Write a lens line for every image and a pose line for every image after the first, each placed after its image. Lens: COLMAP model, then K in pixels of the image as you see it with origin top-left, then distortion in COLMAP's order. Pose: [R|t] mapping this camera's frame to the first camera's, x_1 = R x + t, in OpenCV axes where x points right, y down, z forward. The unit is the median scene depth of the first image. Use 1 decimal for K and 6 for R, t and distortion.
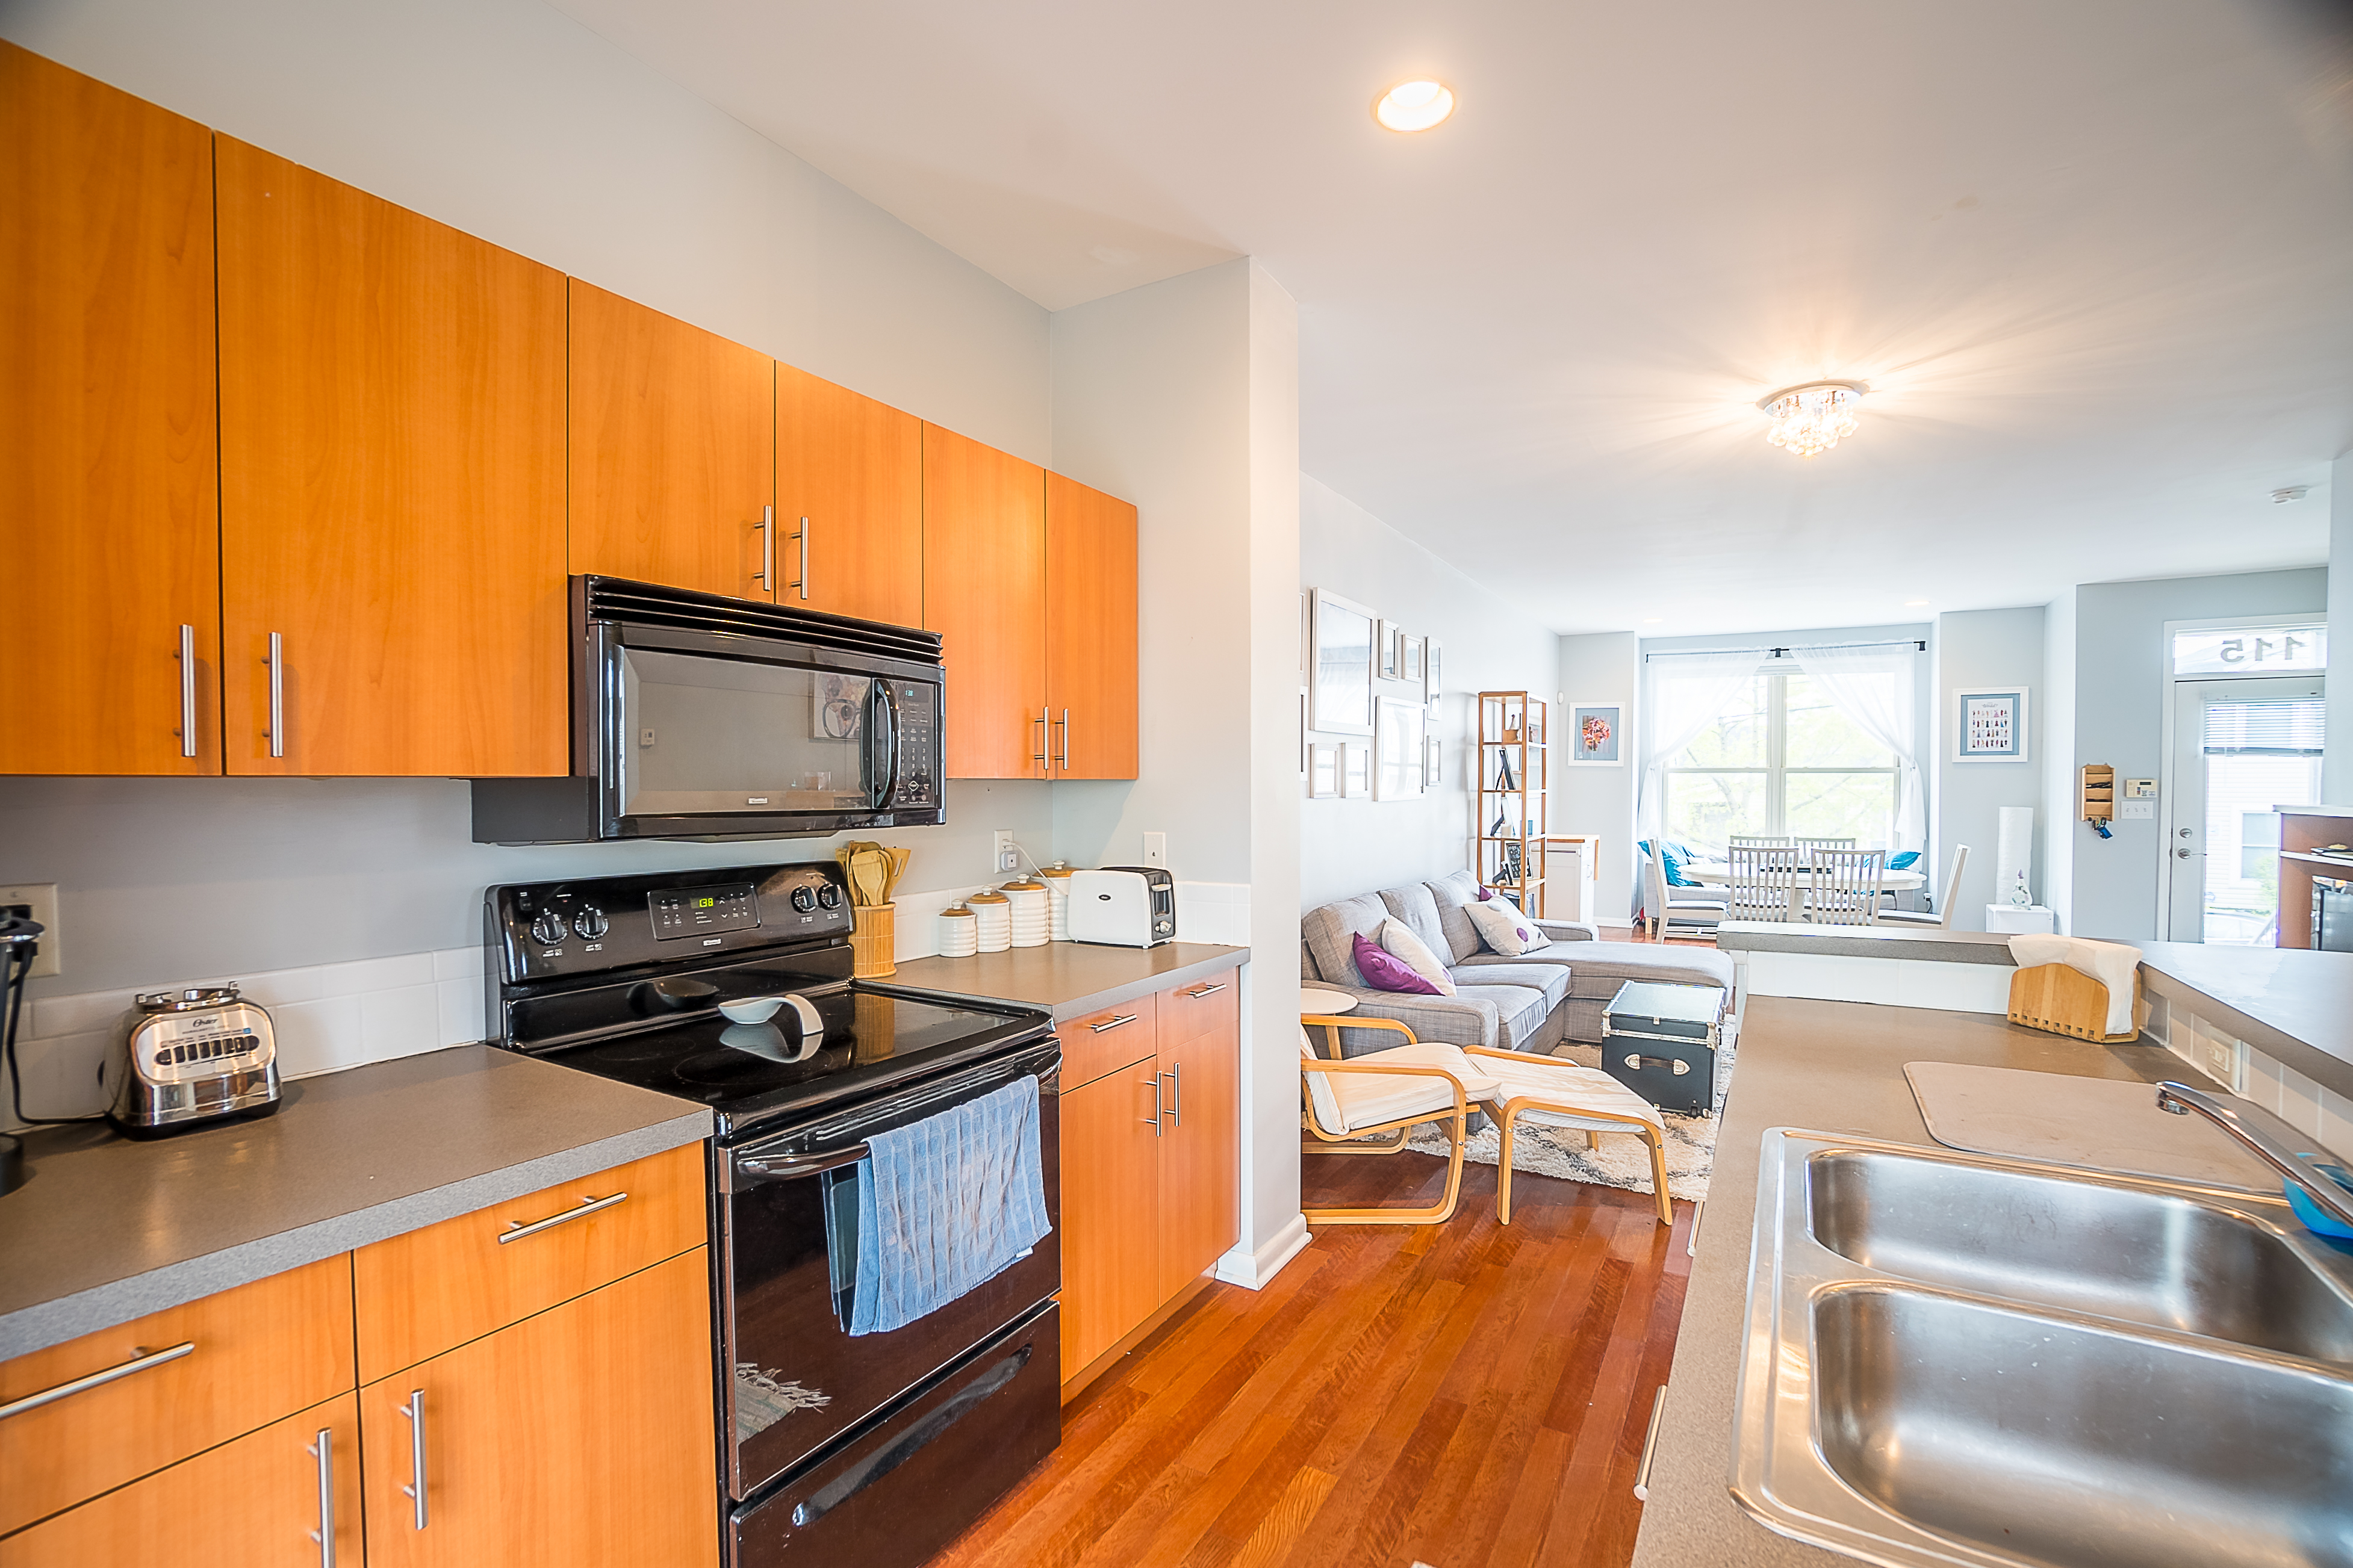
lens RADIAL K [[1070.1, 0, 1176.3], [0, 1070.1, 811.6], [0, 0, 1]] dist [-0.048988, 0.019493]
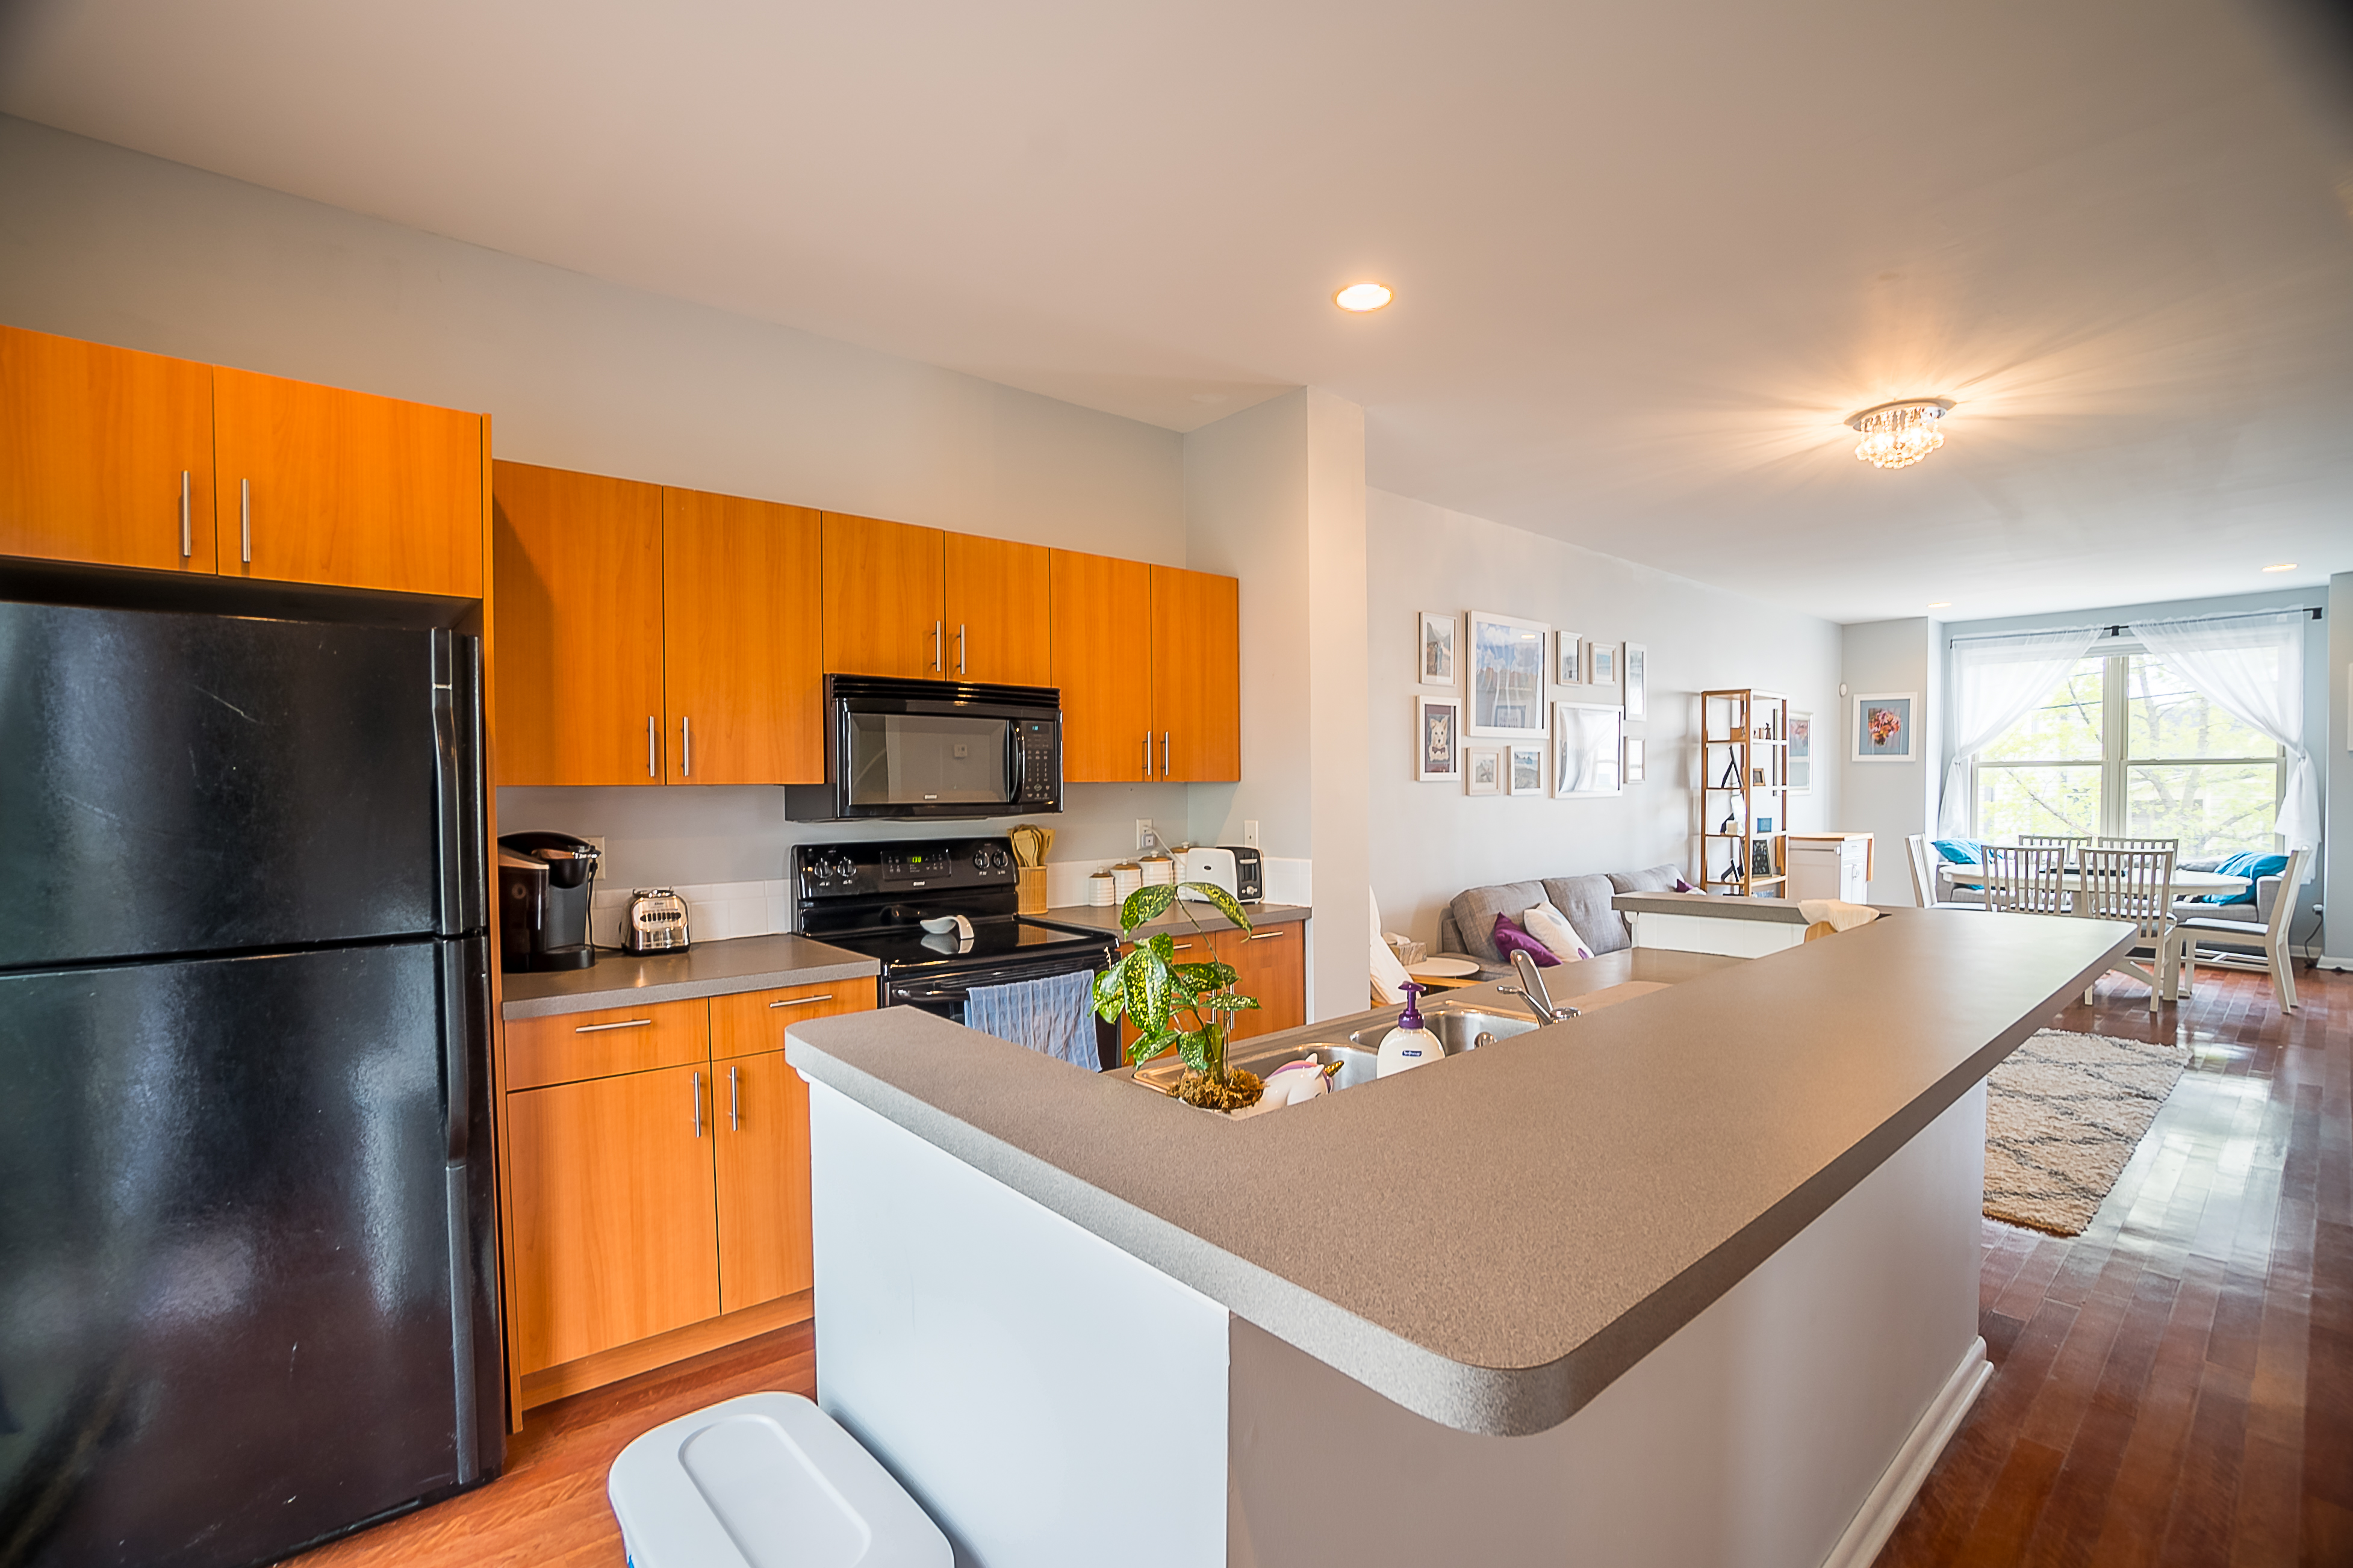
lens RADIAL K [[1070.1, 0, 1176.3], [0, 1070.1, 811.6], [0, 0, 1]] dist [-0.048988, 0.019493]
pose [[0.949009, 0.001409, -0.315245, 0.318389], [-0.001159, 0.999999, 0.000982, 0.006780], [0.315246, -0.000567, 0.949010, -0.304701]]
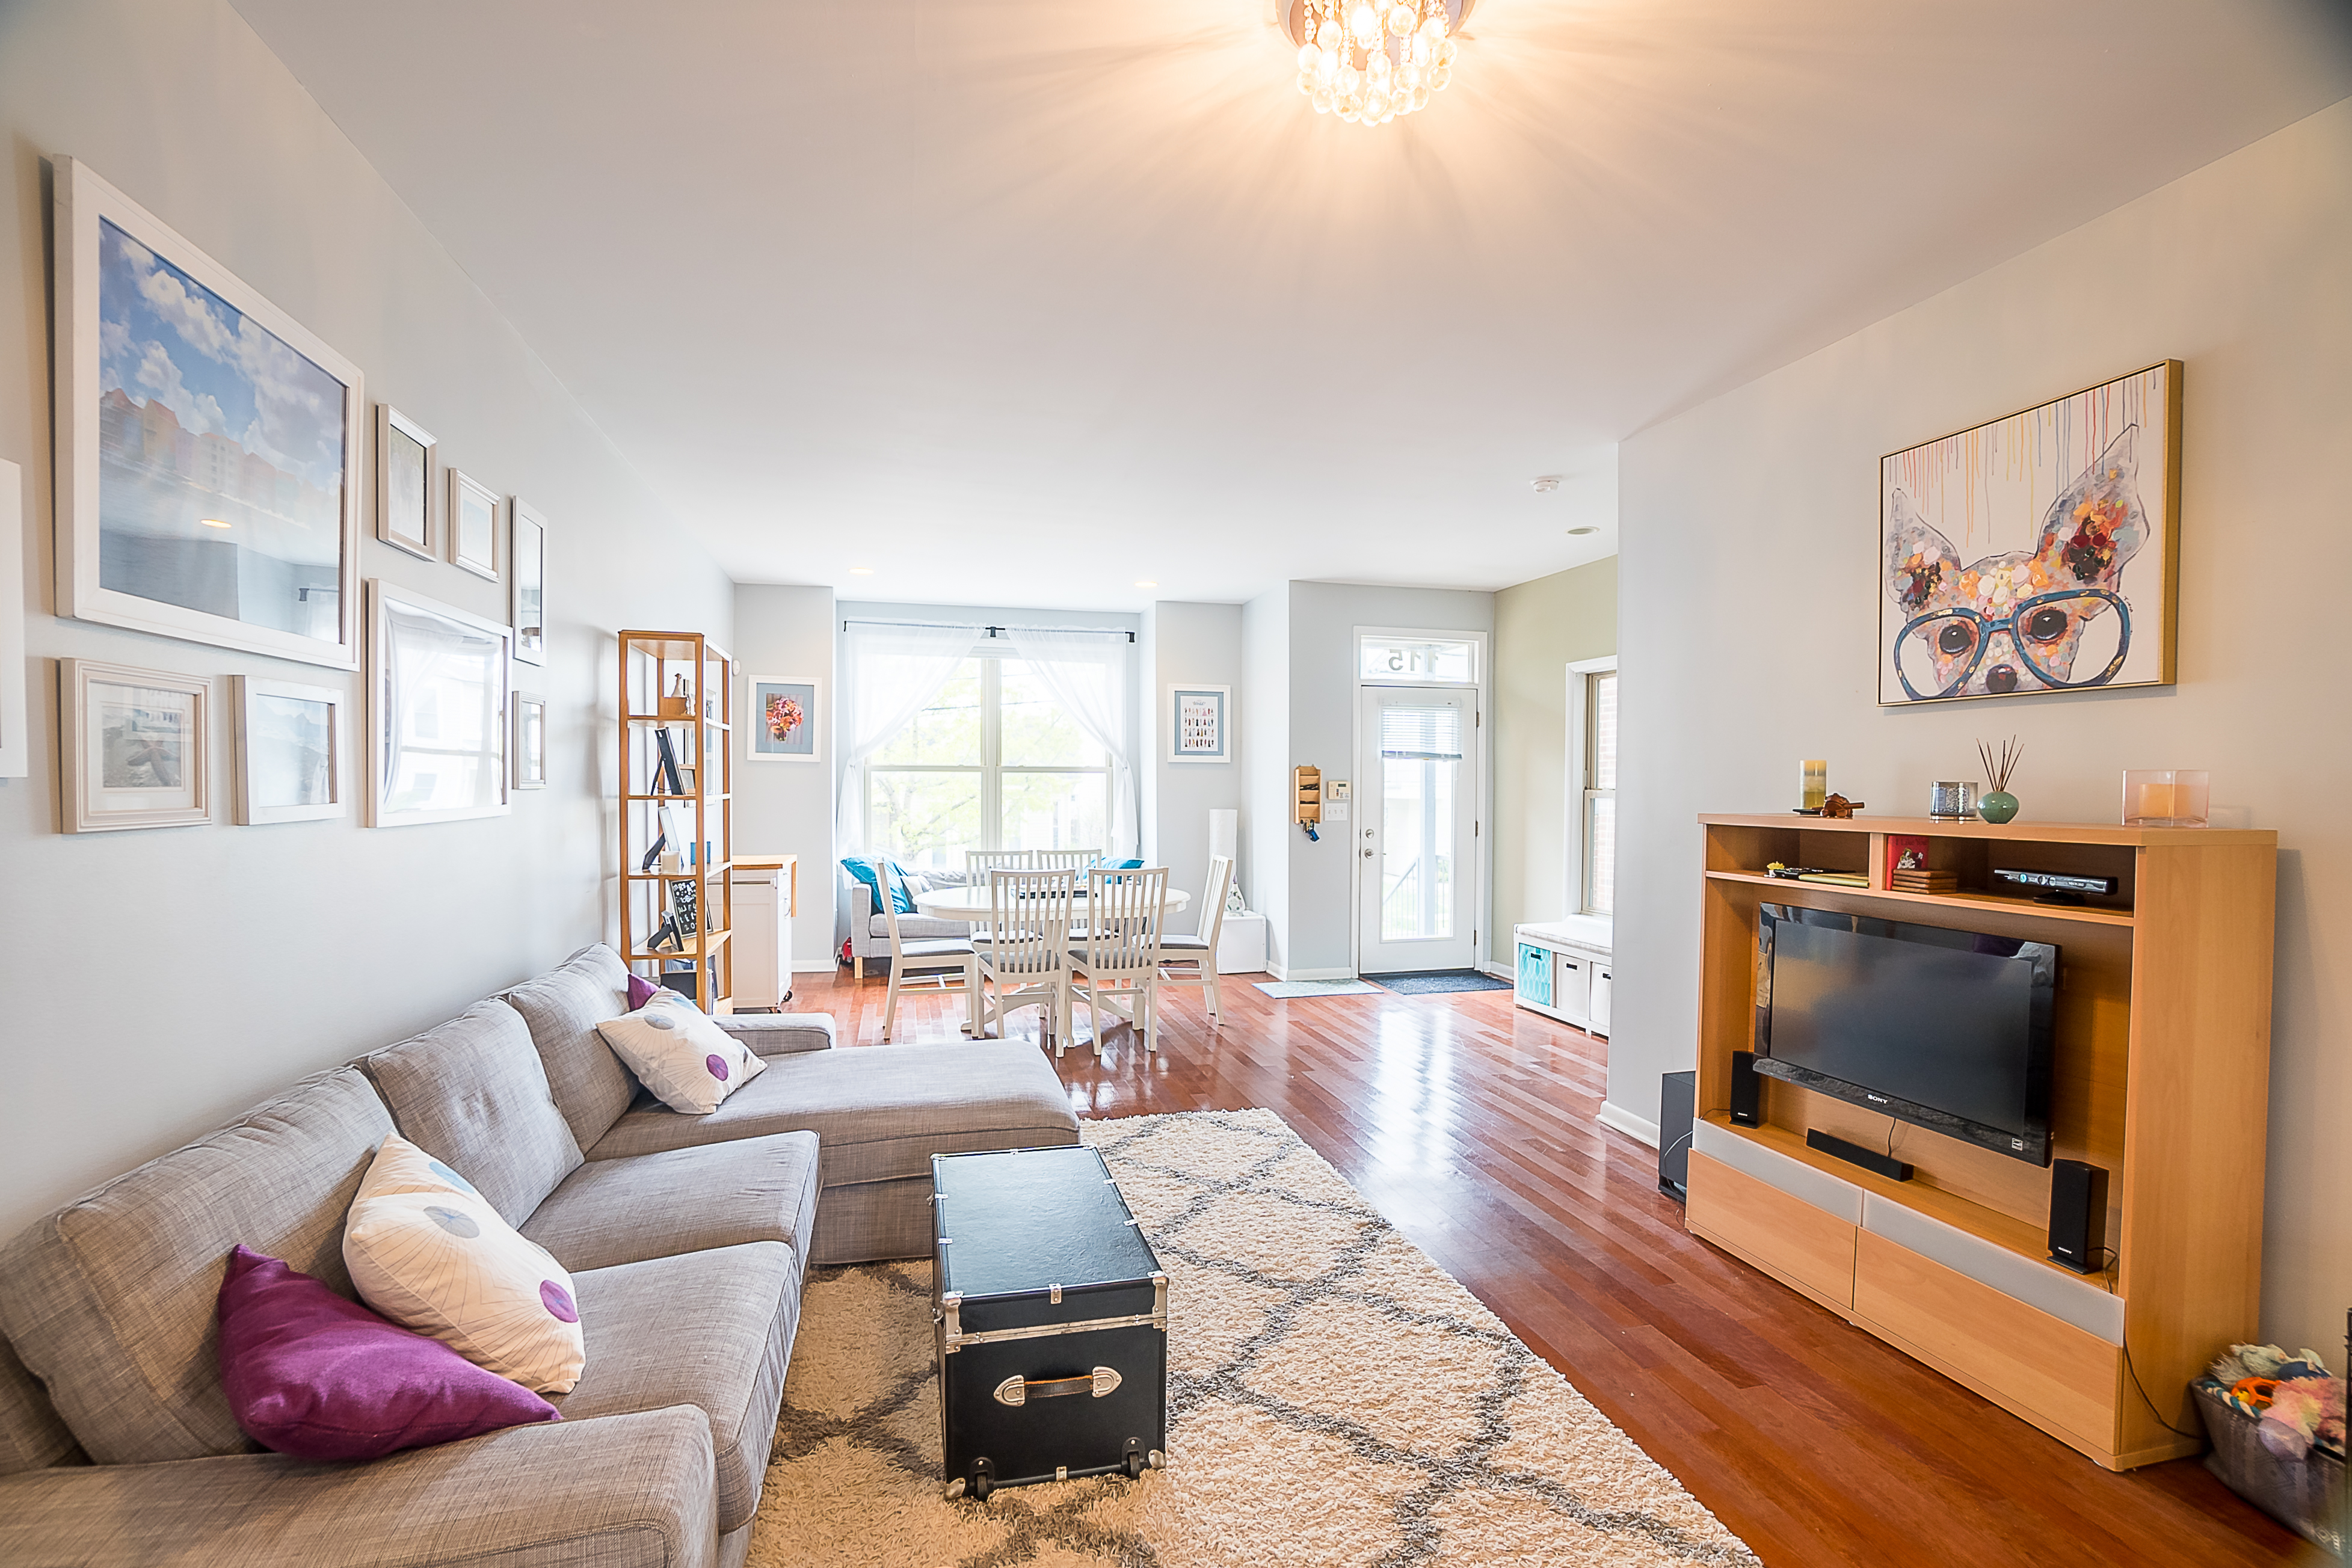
lens RADIAL K [[1069.7, 0, 1175.8], [0, 1069.7, 811.6], [0, 0, 1]] dist [-0.048988, 0.019493]
pose [[0.721377, -0.015058, 0.692379, 0.252758], [0.015147, 0.999867, 0.005964, -0.025621], [-0.692377, 0.006186, 0.721509, 0.920902]]
